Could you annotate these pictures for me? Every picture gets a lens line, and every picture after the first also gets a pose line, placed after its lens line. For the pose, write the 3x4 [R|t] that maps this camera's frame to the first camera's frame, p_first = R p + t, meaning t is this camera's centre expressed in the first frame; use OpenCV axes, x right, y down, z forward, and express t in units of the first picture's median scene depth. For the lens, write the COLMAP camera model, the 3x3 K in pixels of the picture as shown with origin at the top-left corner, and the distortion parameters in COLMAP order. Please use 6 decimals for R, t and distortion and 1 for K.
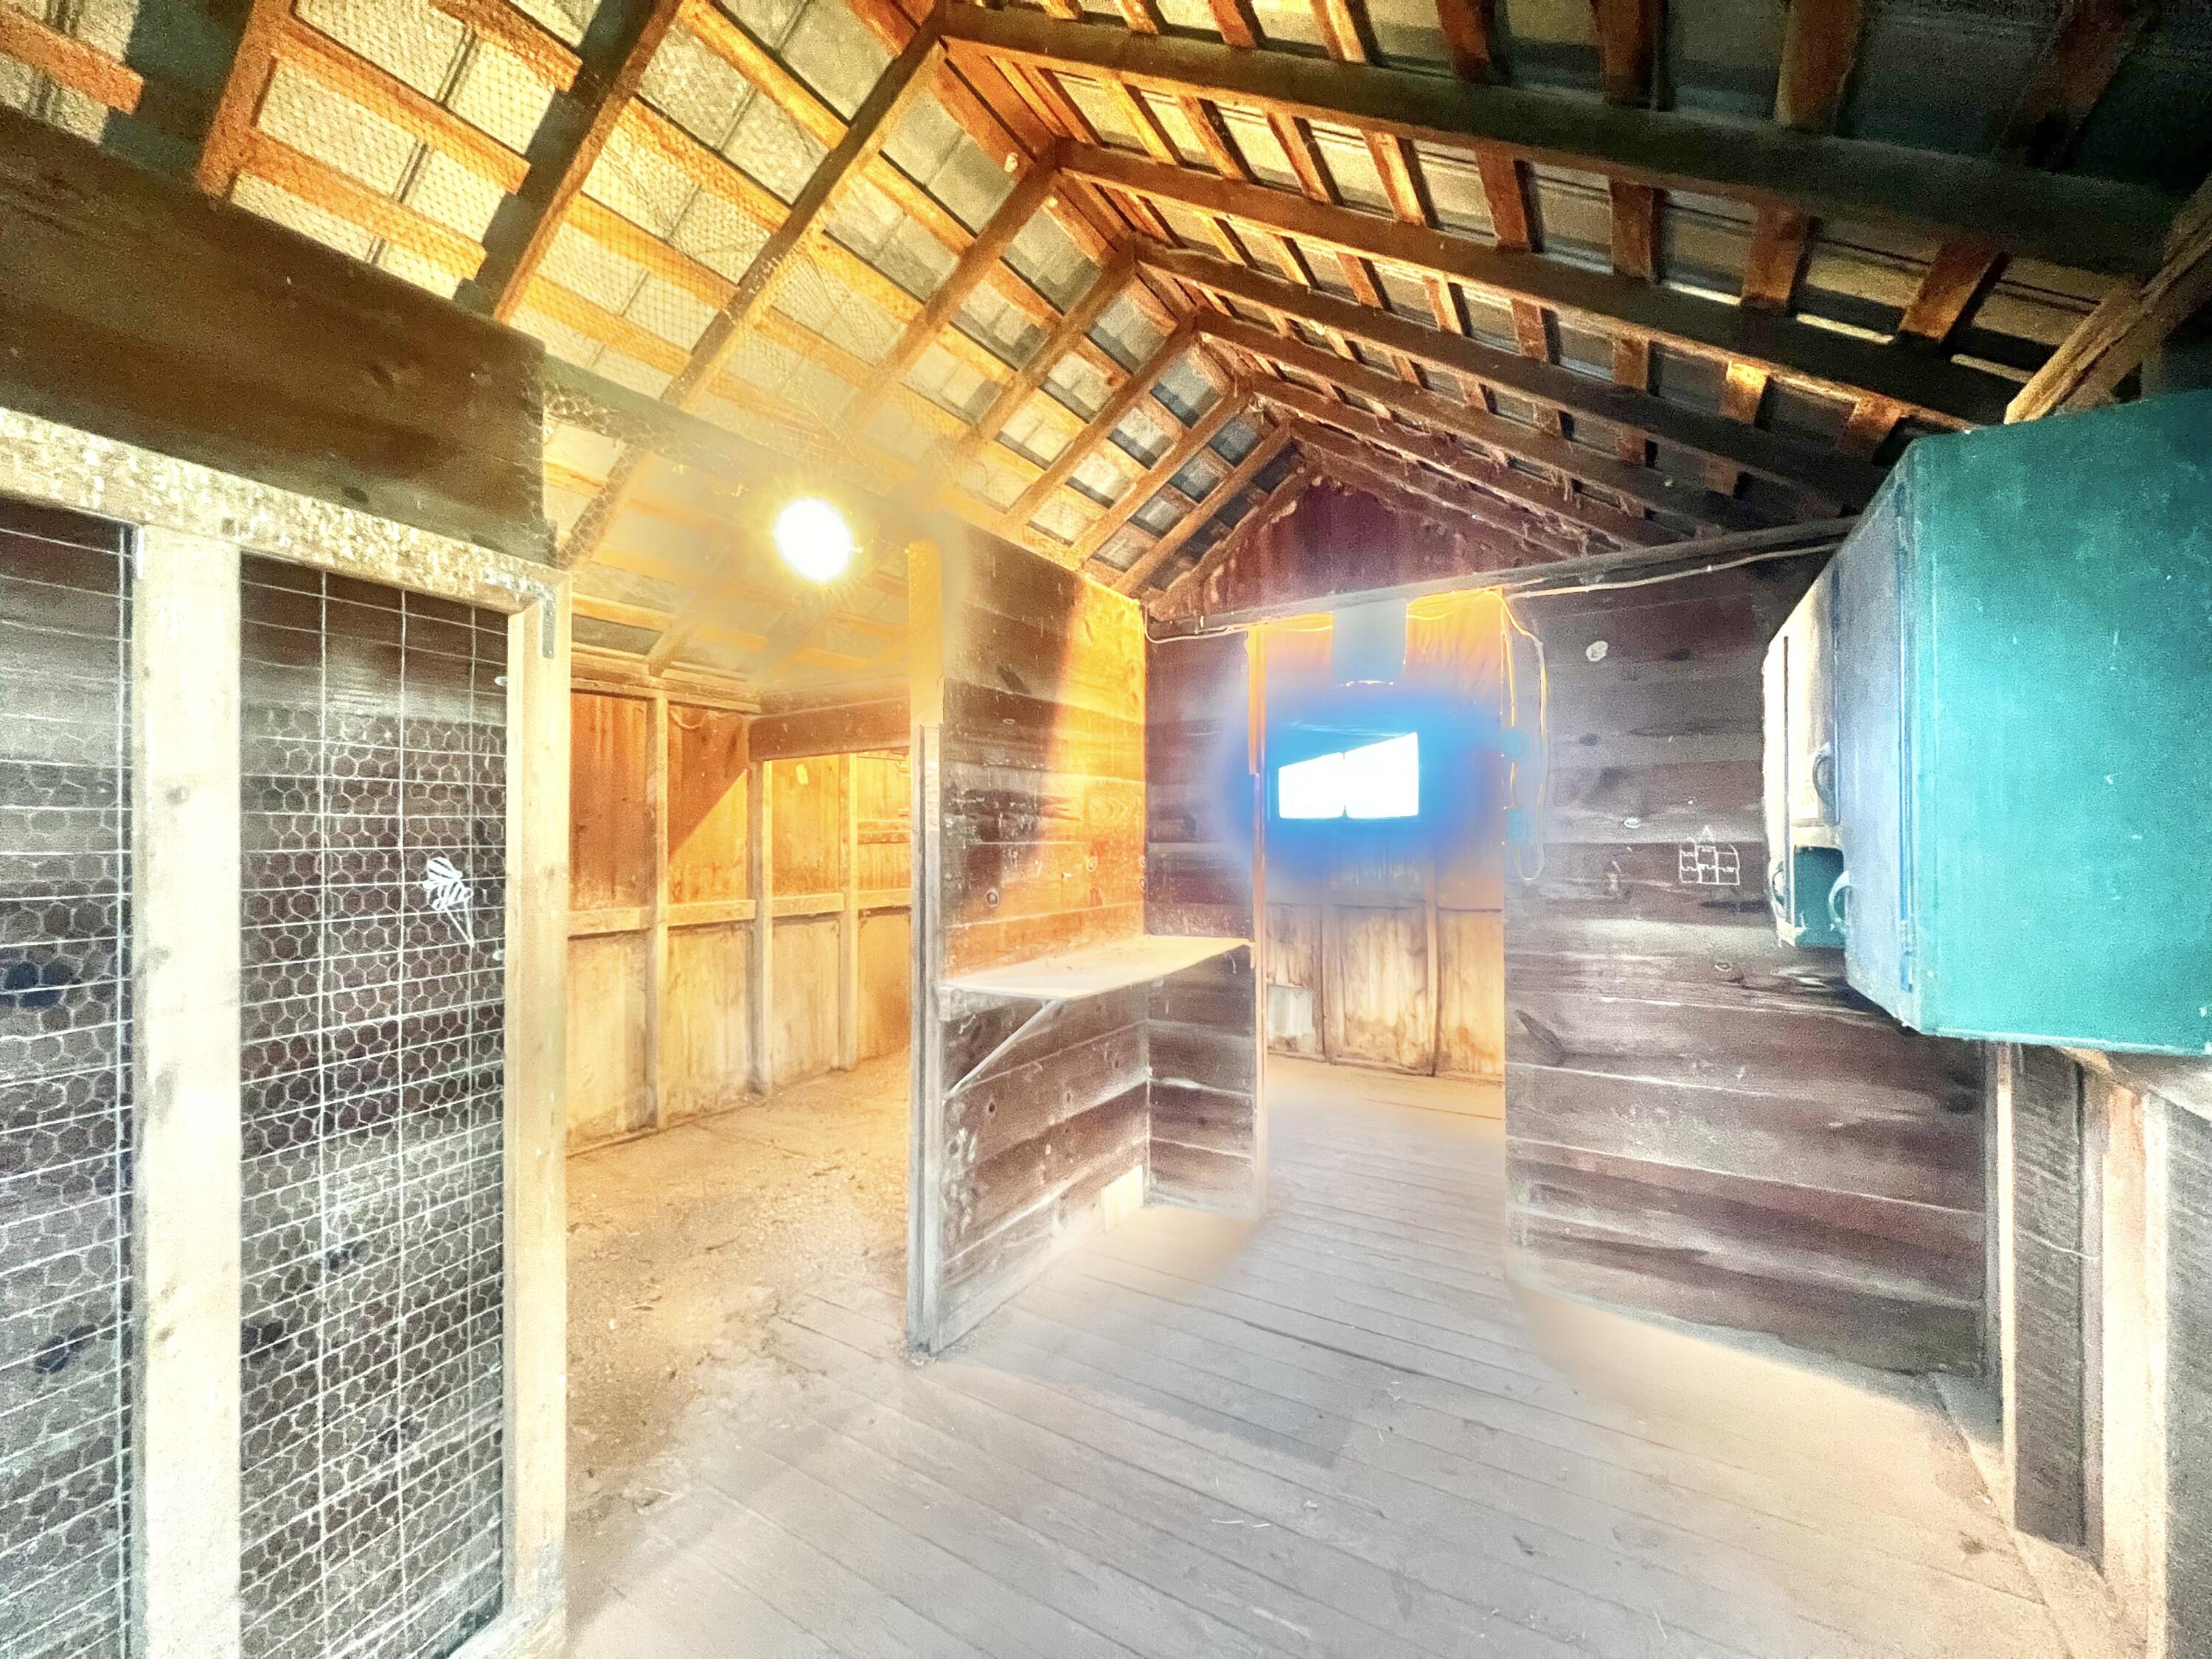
lens RADIAL K [[886.3, 0, 1104.4], [0, 886.3, 829.9], [0, 0, 1]] dist [-0.002663, 0.000915]
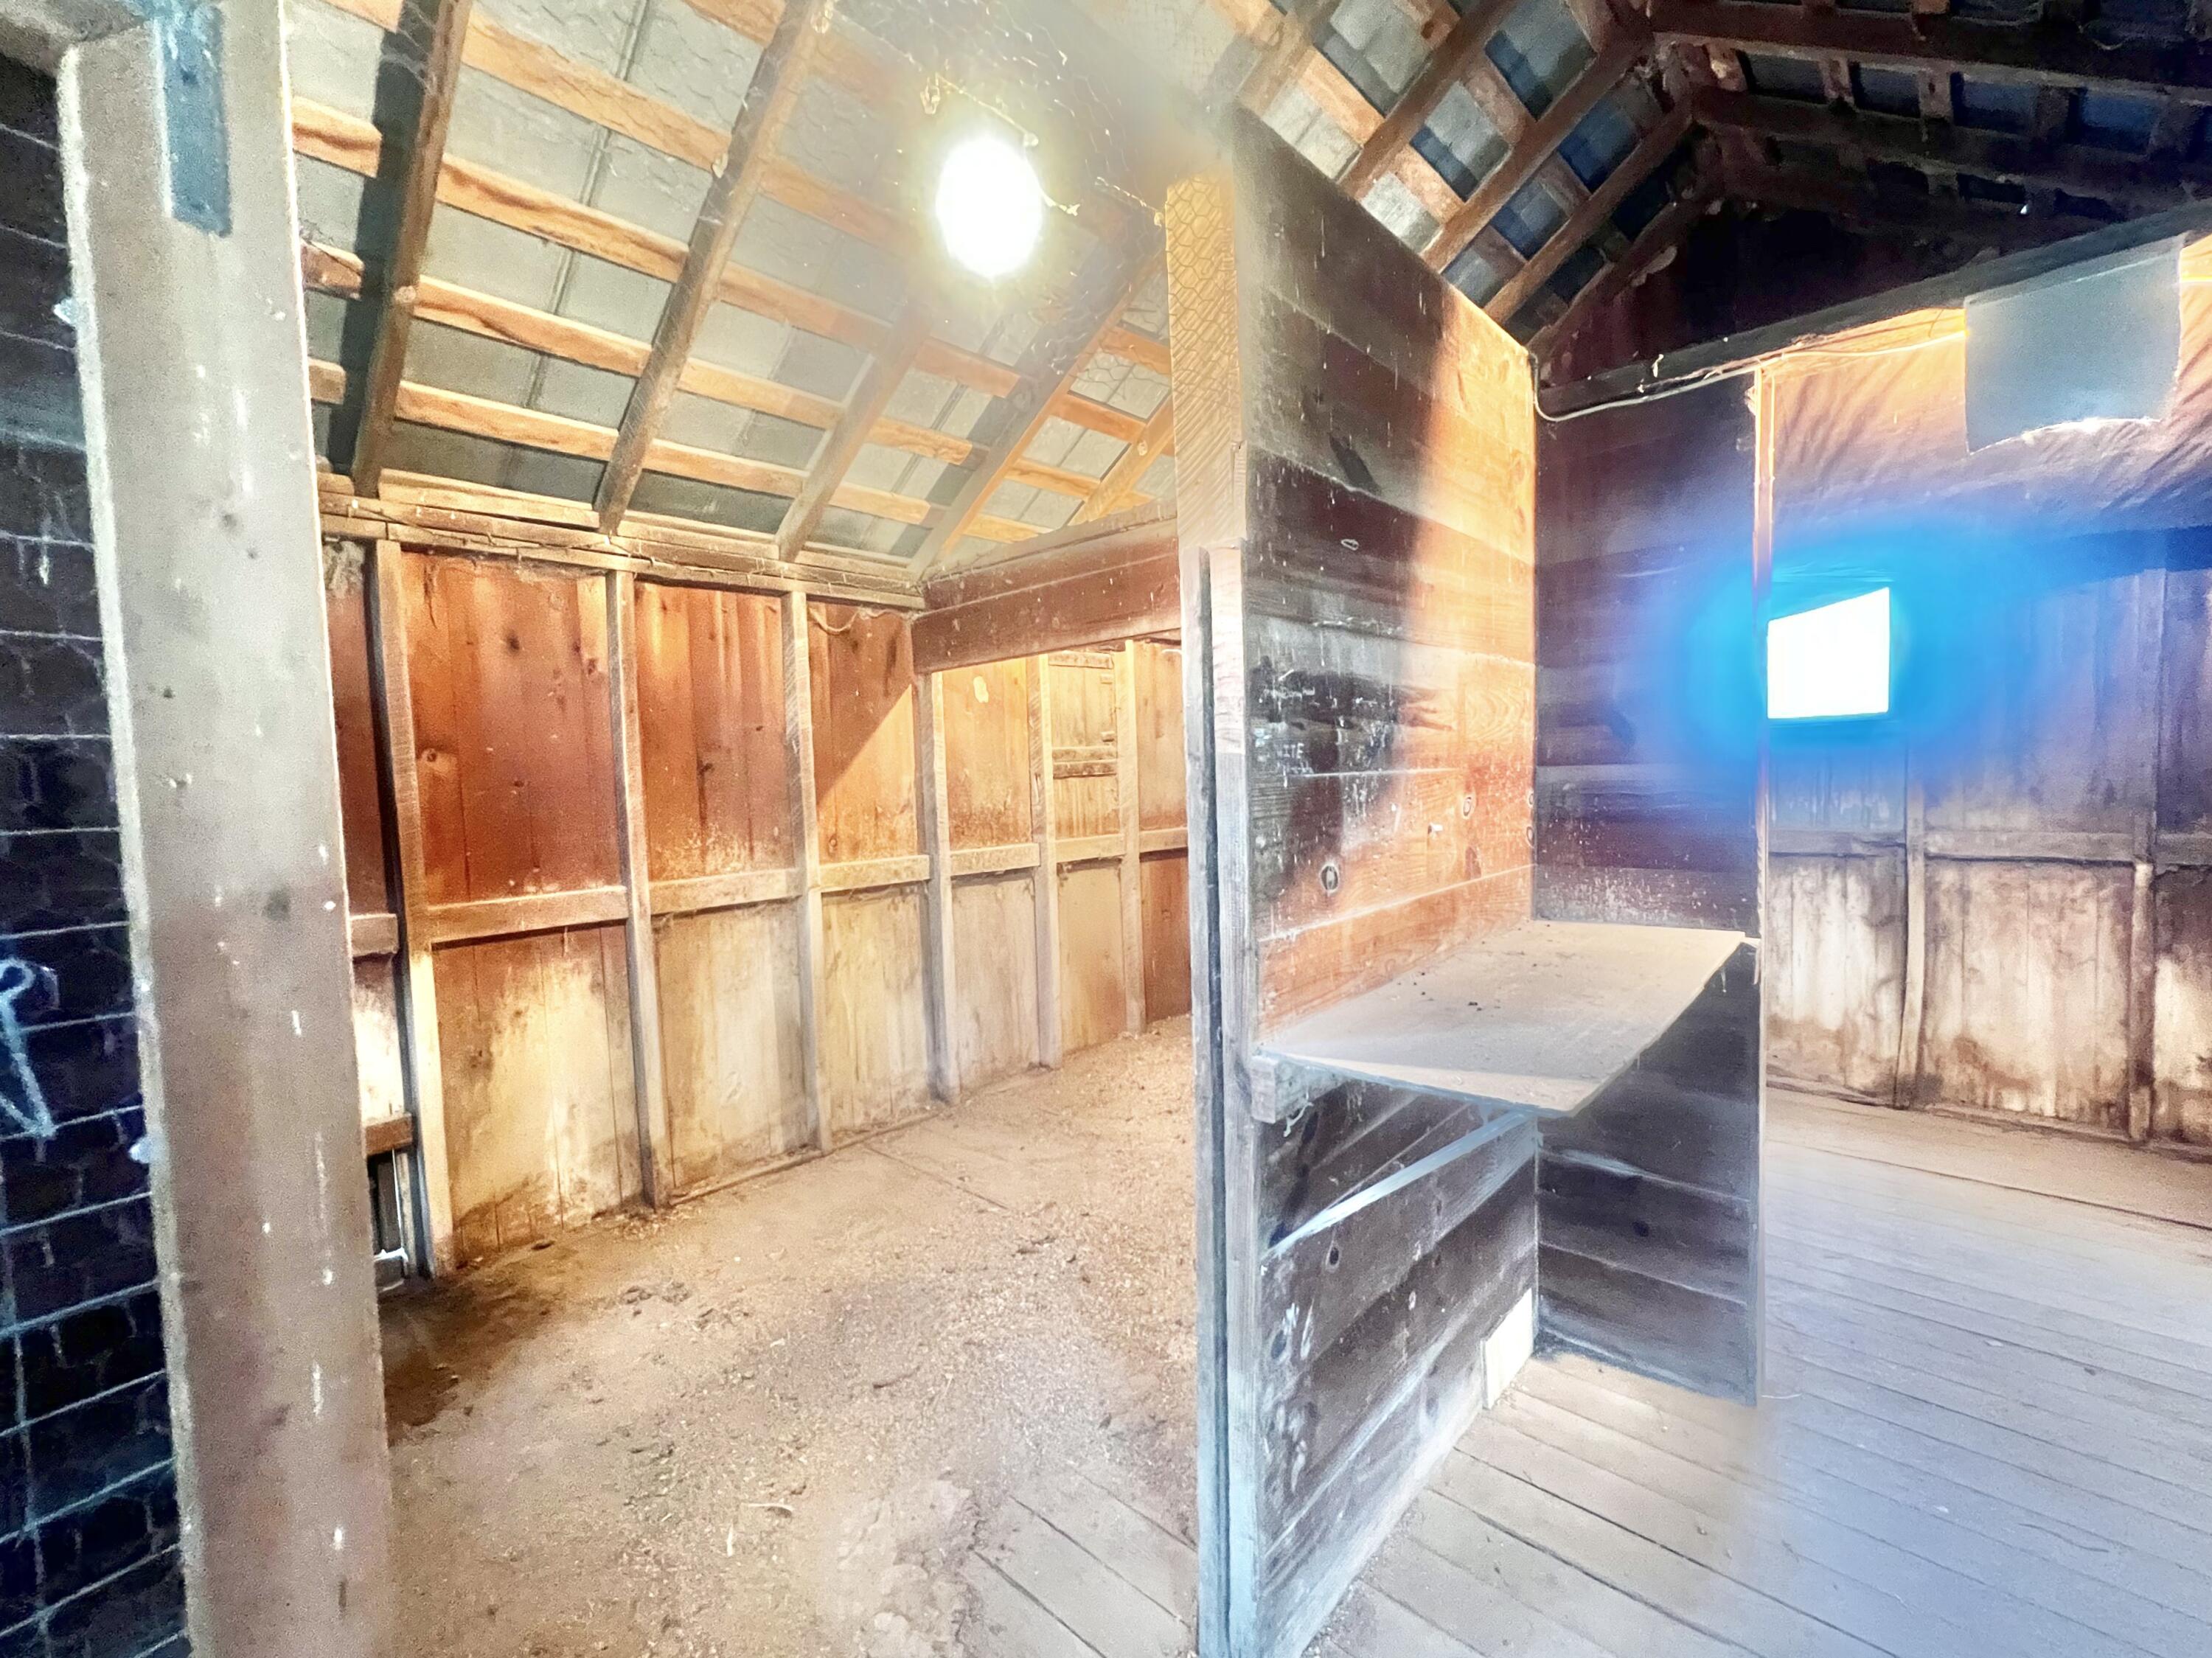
lens RADIAL K [[886.2, 0, 1106.9], [0, 886.2, 819.9], [0, 0, 1]] dist [-0.002663, 0.000915]
pose [[0.981912, -0.015770, -0.188678, -0.123023], [0.028787, 0.997375, 0.066447, 0.002230], [0.187135, -0.070677, 0.979788, 0.353466]]
